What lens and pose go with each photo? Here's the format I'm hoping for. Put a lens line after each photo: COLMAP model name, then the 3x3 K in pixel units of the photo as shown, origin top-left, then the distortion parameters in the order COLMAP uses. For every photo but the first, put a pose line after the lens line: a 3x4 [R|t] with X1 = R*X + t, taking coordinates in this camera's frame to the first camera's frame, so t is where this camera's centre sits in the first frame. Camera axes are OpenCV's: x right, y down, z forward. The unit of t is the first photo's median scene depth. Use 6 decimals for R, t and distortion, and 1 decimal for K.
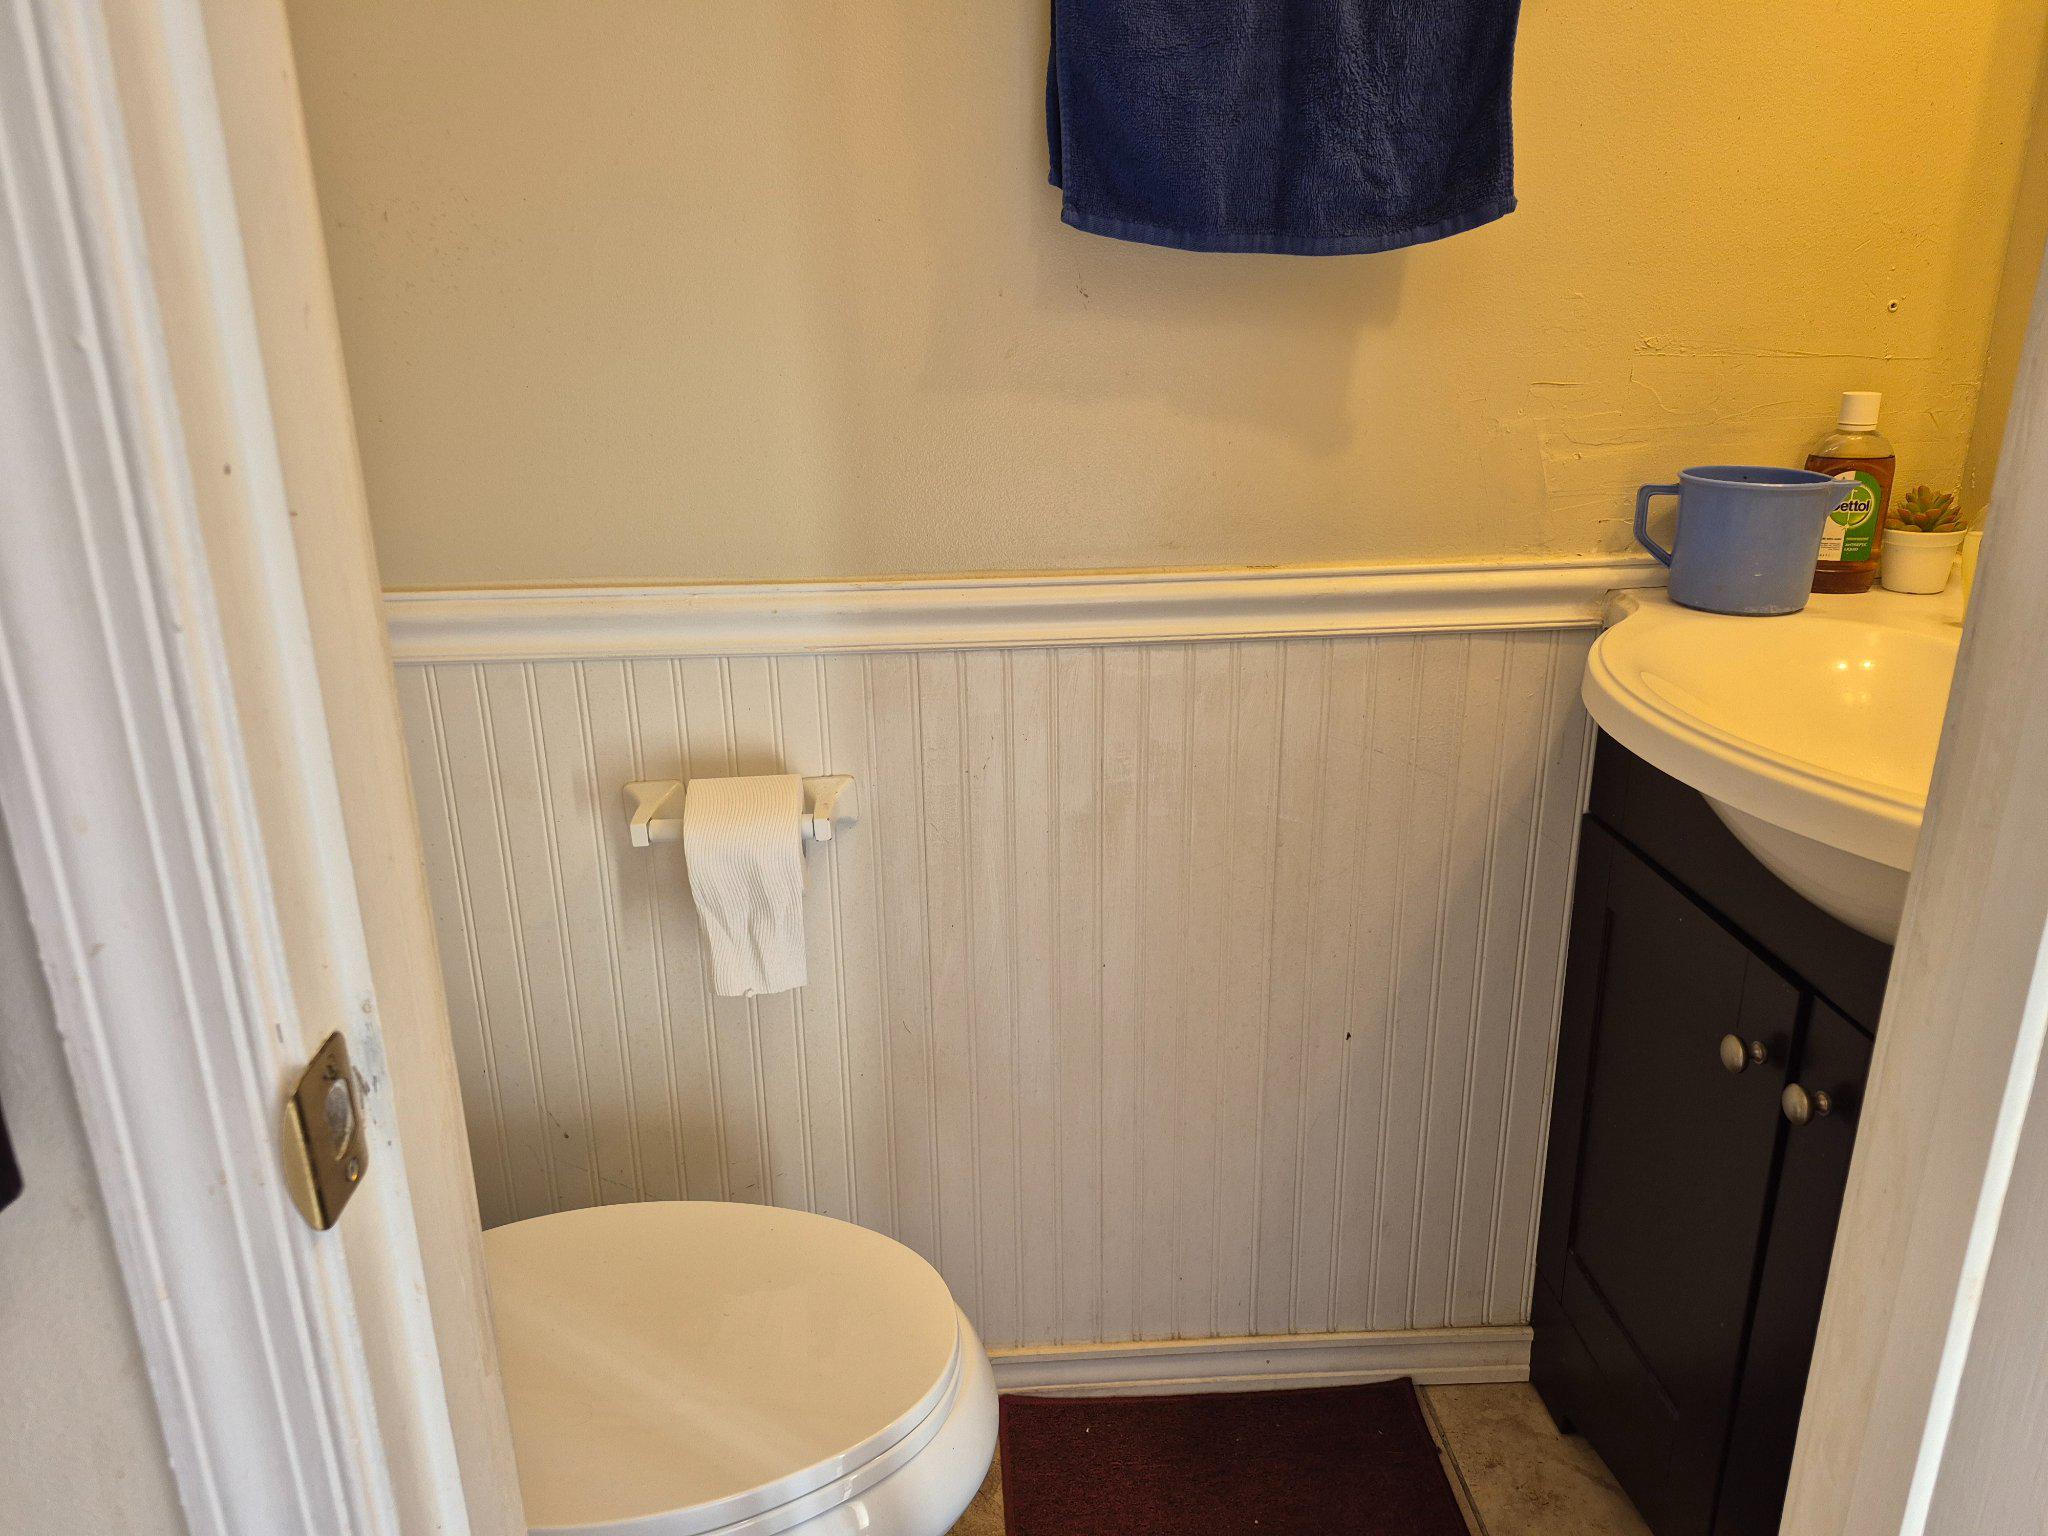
lens RADIAL K [[1431.8, 0, 1034.3], [0, 1431.8, 769.1], [0, 0, 1]] dist [0.075795, -0.085888]
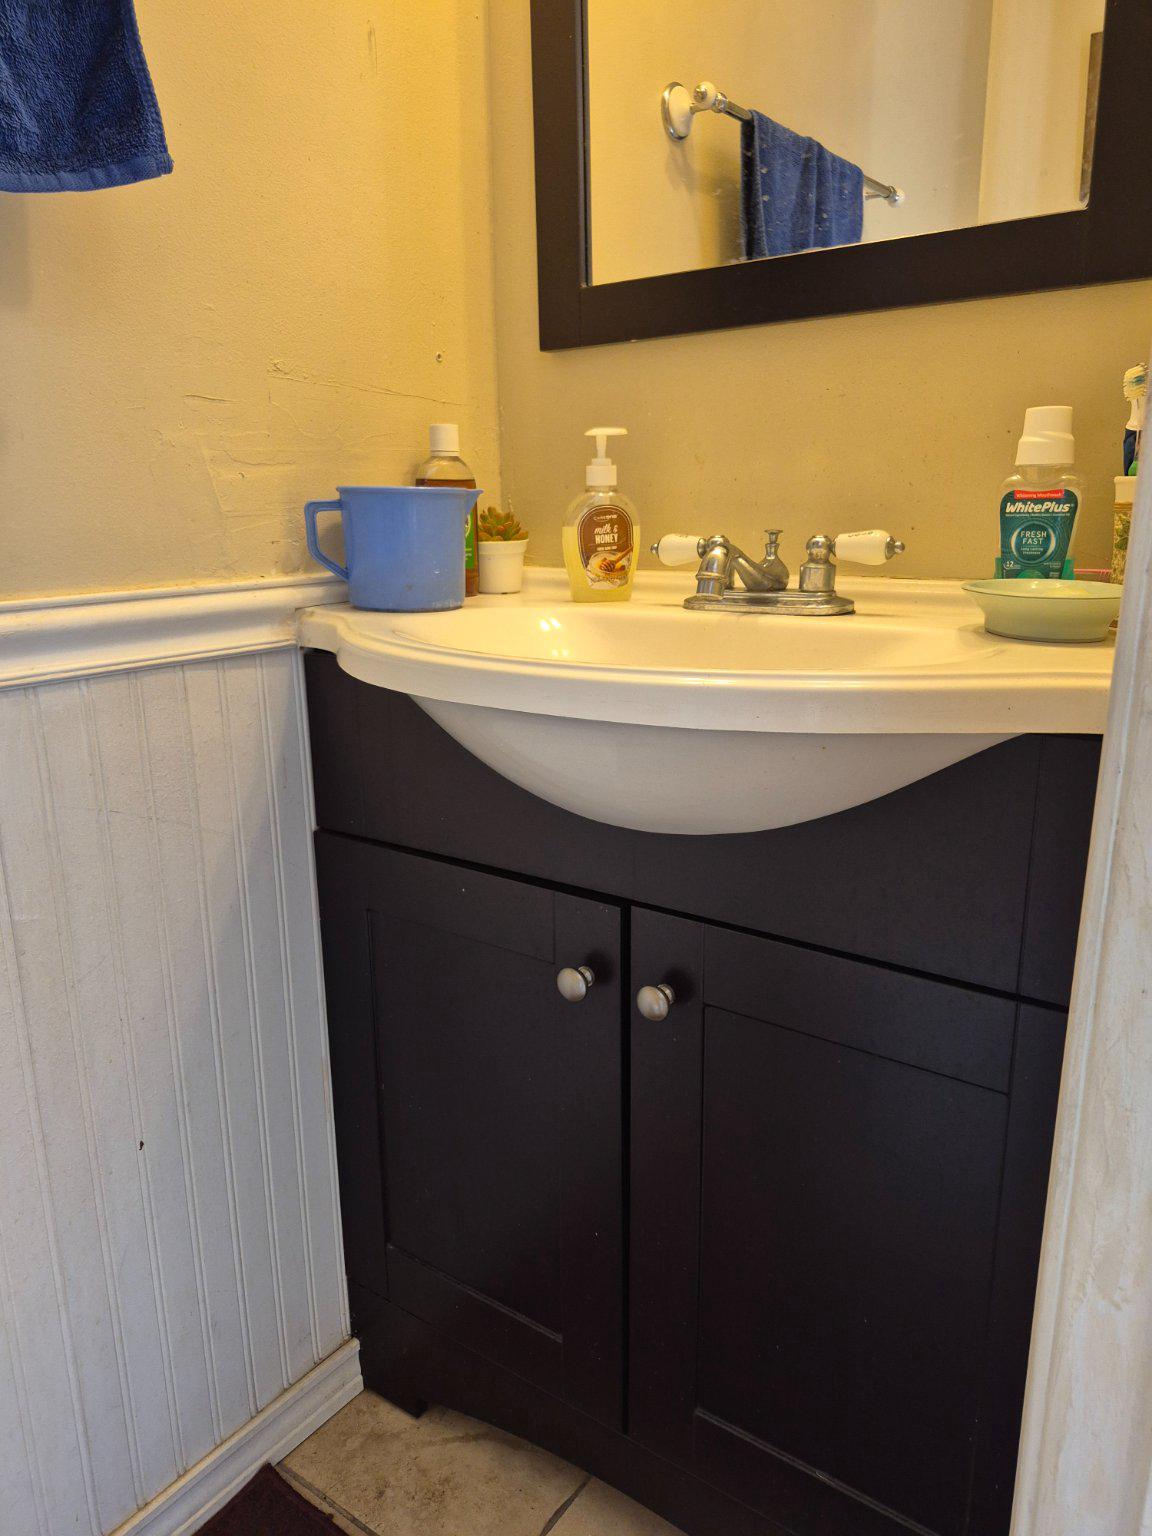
lens RADIAL K [[1073.9, 0, 574.9], [0, 1073.9, 782.2], [0, 0, 1]] dist [0.075795, -0.085888]
pose [[0.622095, -0.191023, 0.759281, -0.084095], [0.247304, 0.968073, 0.040931, 0.012633], [-0.742859, 0.162310, 0.649474, 0.375635]]
